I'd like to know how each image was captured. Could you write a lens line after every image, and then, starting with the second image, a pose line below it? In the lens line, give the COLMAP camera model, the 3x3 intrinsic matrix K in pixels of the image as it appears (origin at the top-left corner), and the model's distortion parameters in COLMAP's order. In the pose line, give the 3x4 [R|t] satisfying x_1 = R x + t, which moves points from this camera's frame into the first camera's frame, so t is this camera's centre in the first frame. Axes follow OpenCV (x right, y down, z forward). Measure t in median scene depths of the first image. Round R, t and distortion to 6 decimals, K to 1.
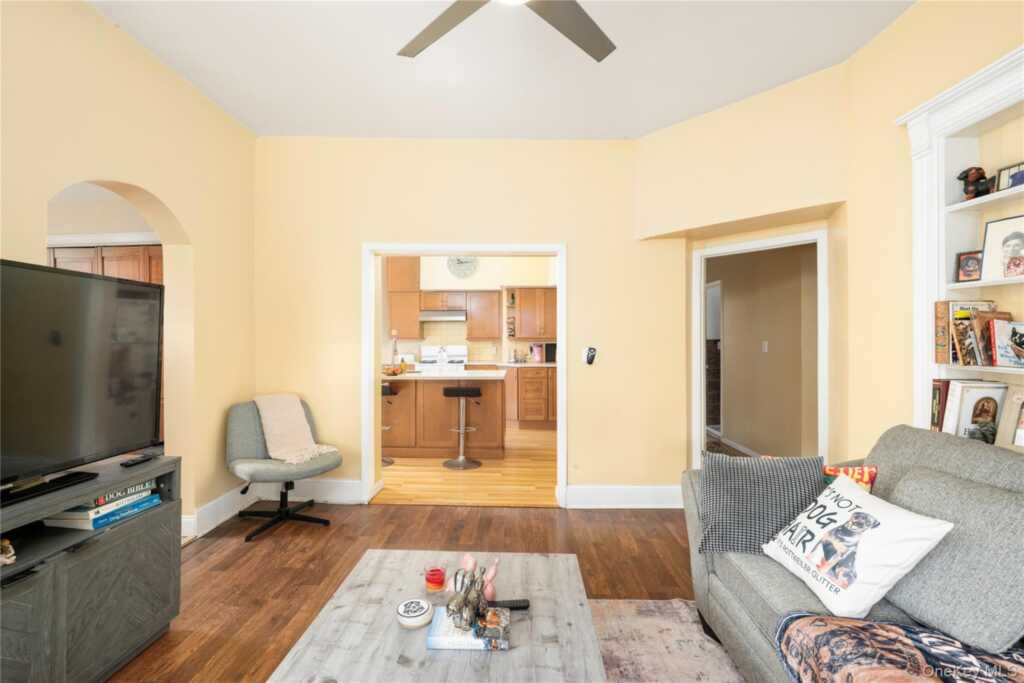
lens RADIAL K [[455.5, 0, 512.3], [0, 455.5, 339.6], [0, 0, 1]] dist [0.000424, 0.000071]
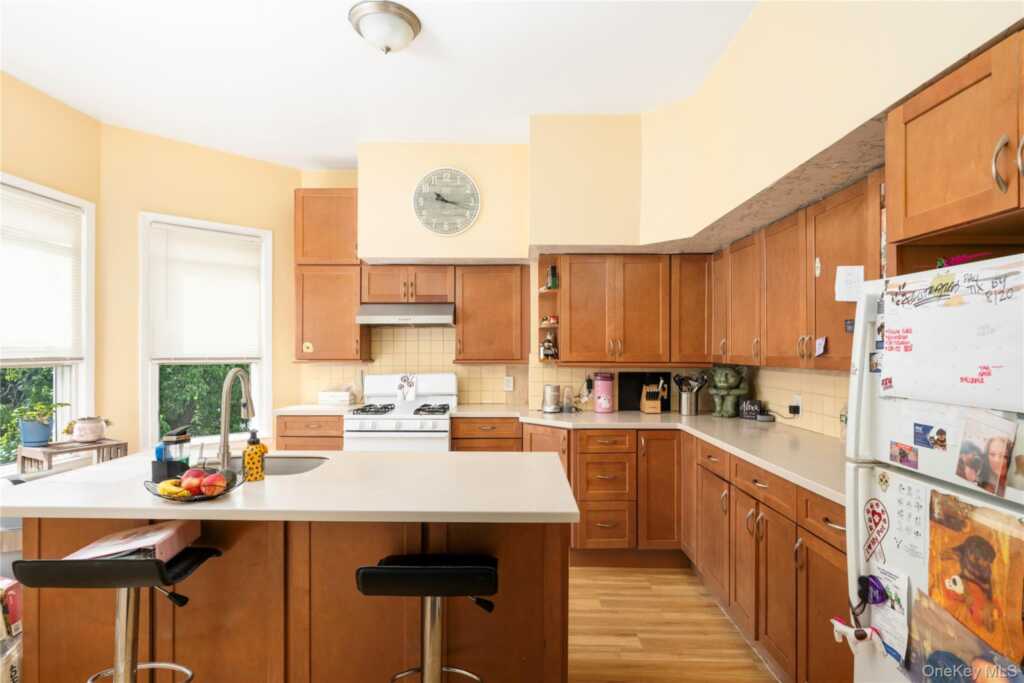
lens RADIAL K [[517.7, 0, 507.5], [0, 517.7, 346.7], [0, 0, 1]] dist [-0.001801, 0.000093]
pose [[0.999973, 0.003629, -0.006312, -0.041976], [-0.003690, 0.999947, -0.009589, -0.012743], [0.006277, 0.009612, 0.999934, 0.461183]]
